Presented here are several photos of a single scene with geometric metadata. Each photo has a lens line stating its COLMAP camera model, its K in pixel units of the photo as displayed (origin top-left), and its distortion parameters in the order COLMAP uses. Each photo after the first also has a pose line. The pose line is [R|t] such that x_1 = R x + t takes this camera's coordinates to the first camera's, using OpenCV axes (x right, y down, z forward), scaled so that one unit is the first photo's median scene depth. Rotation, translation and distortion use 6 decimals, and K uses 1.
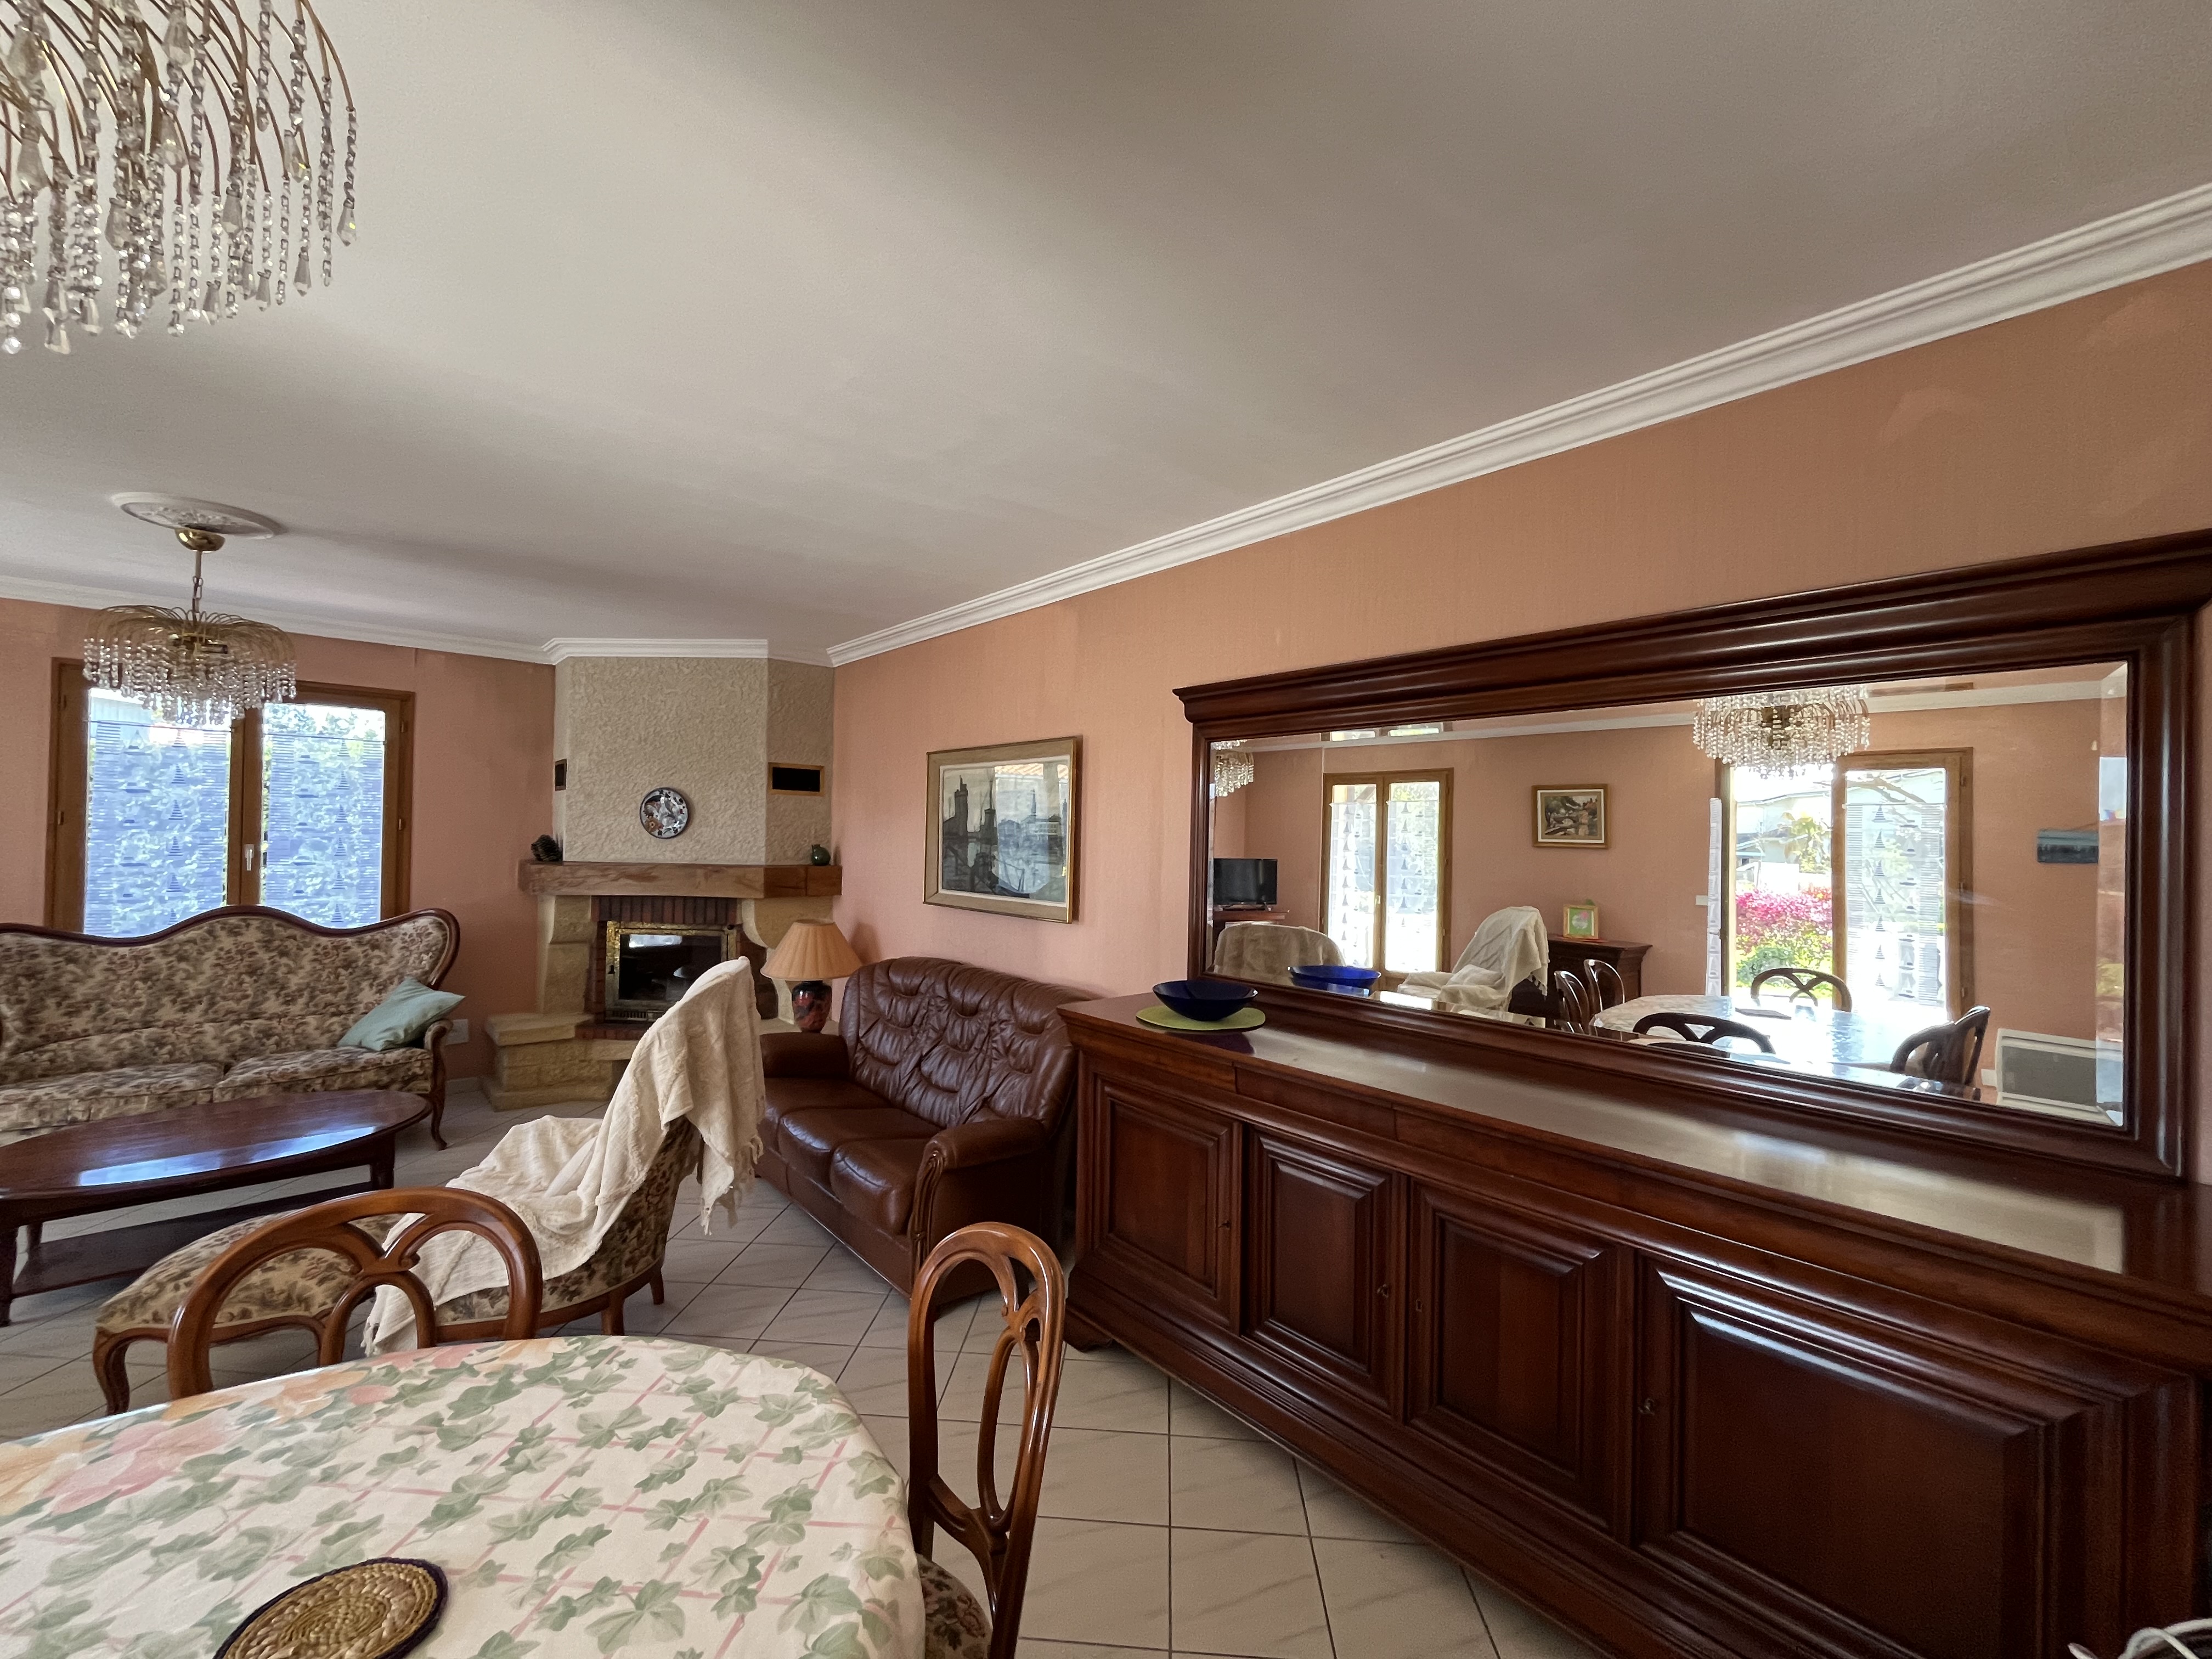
lens RADIAL K [[902.5, 0, 1099.4], [0, 902.5, 832.2], [0, 0, 1]] dist [-0.003573, 0.000359]
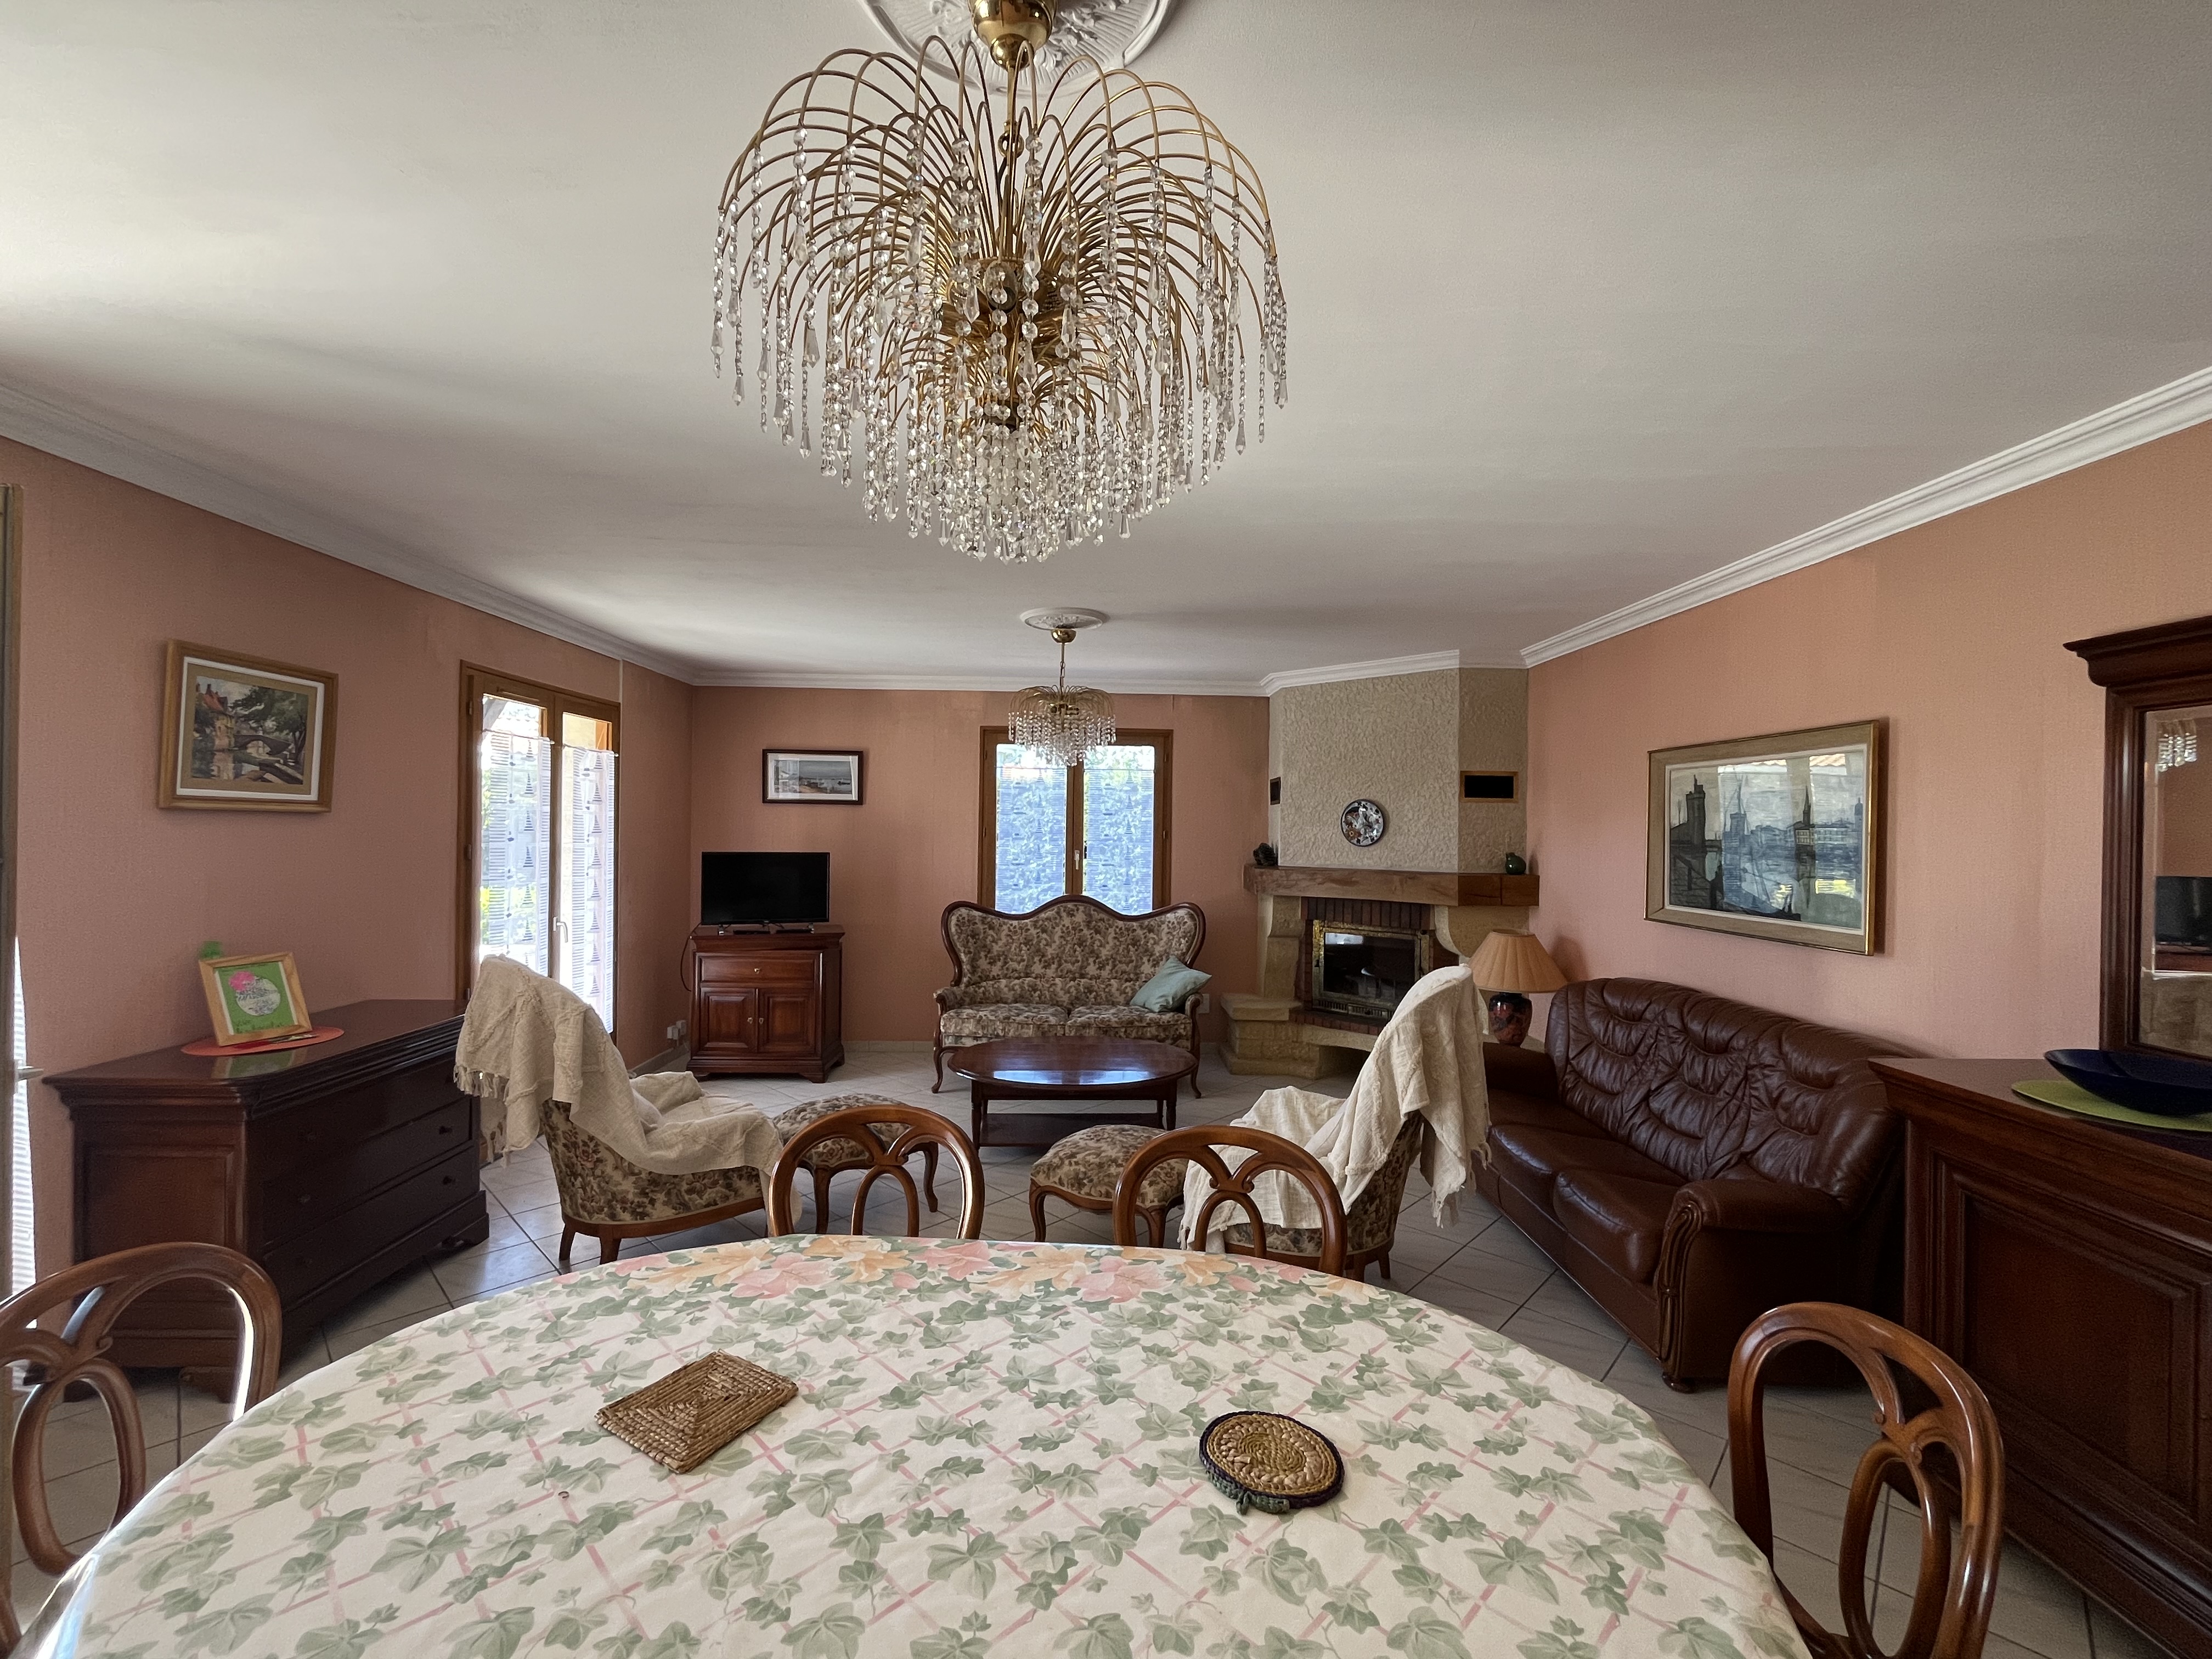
lens RADIAL K [[902.5, 0, 1101.9], [0, 902.5, 830.2], [0, 0, 1]] dist [-0.003573, 0.000359]
pose [[0.768209, -0.009425, -0.640129, -0.039830], [0.004374, 0.999946, -0.009474, -0.004314], [0.640184, 0.004478, 0.768209, -0.037576]]
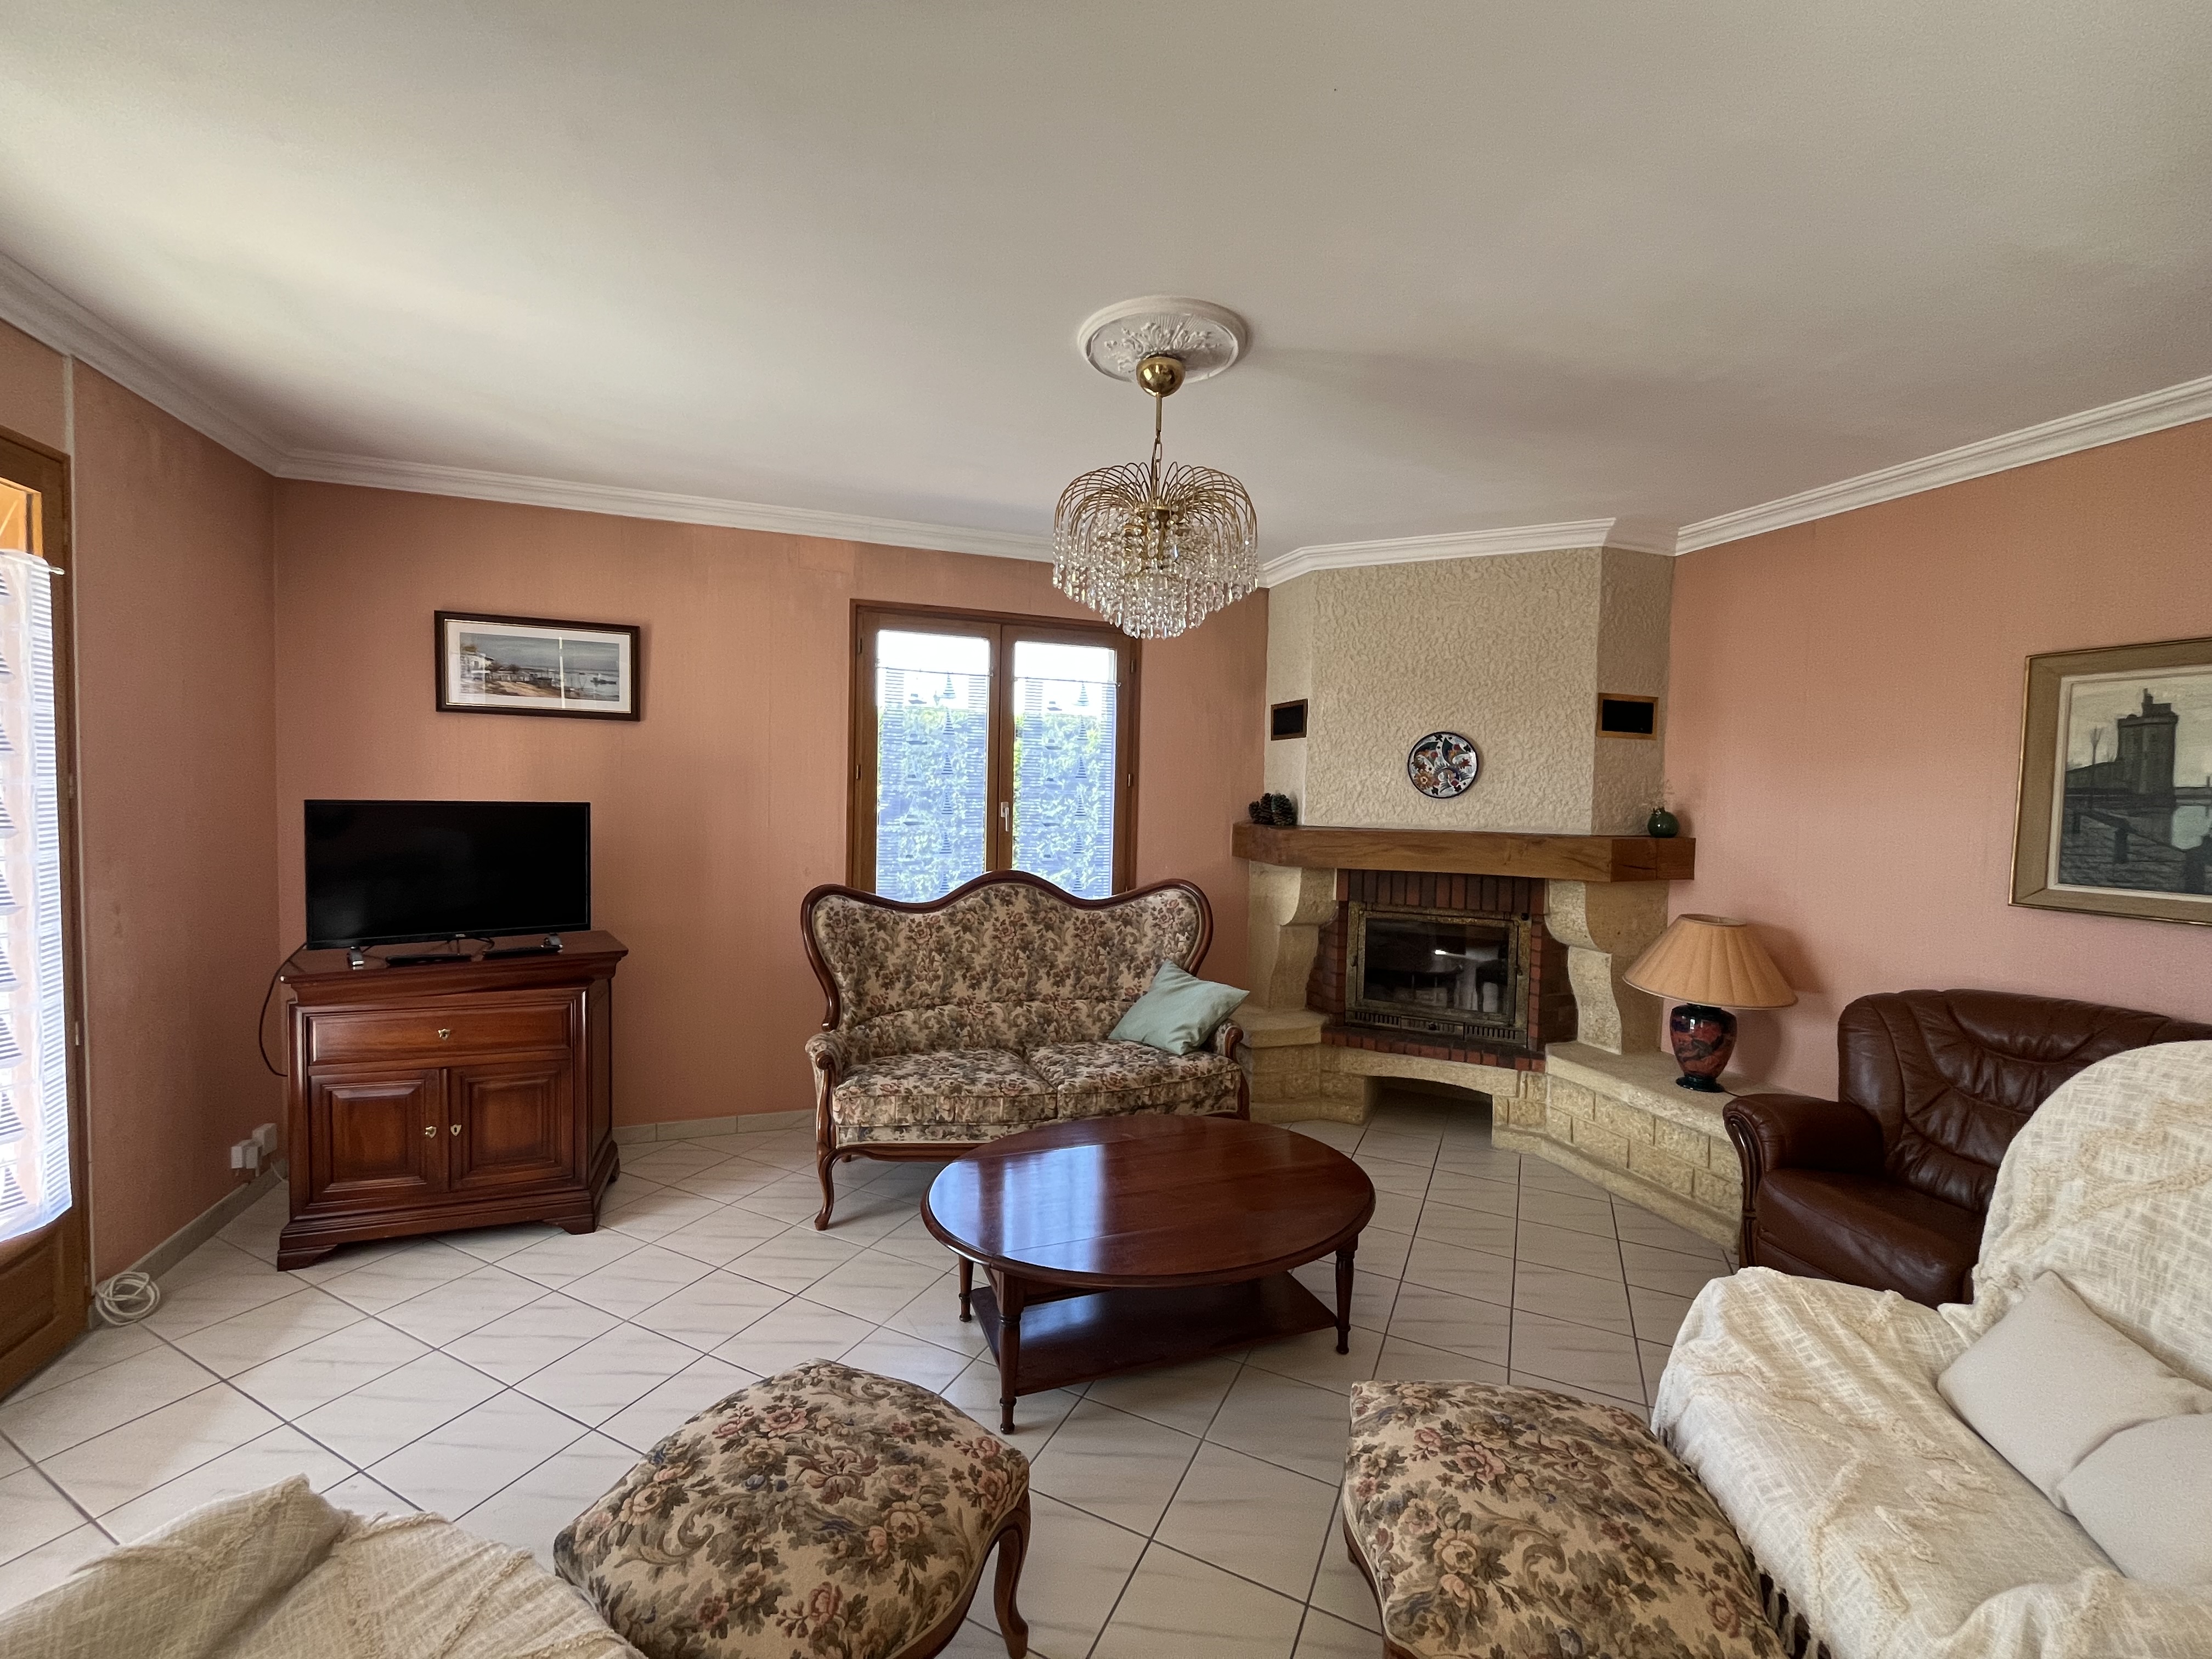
lens RADIAL K [[902.5, 0, 1102.0], [0, 902.5, 832.6], [0, 0, 1]] dist [-0.003573, 0.000359]
pose [[0.928379, 0.018906, -0.371154, -0.601260], [-0.004072, 0.999163, 0.040711, 0.008081], [0.371612, -0.036284, 0.927679, 0.233408]]
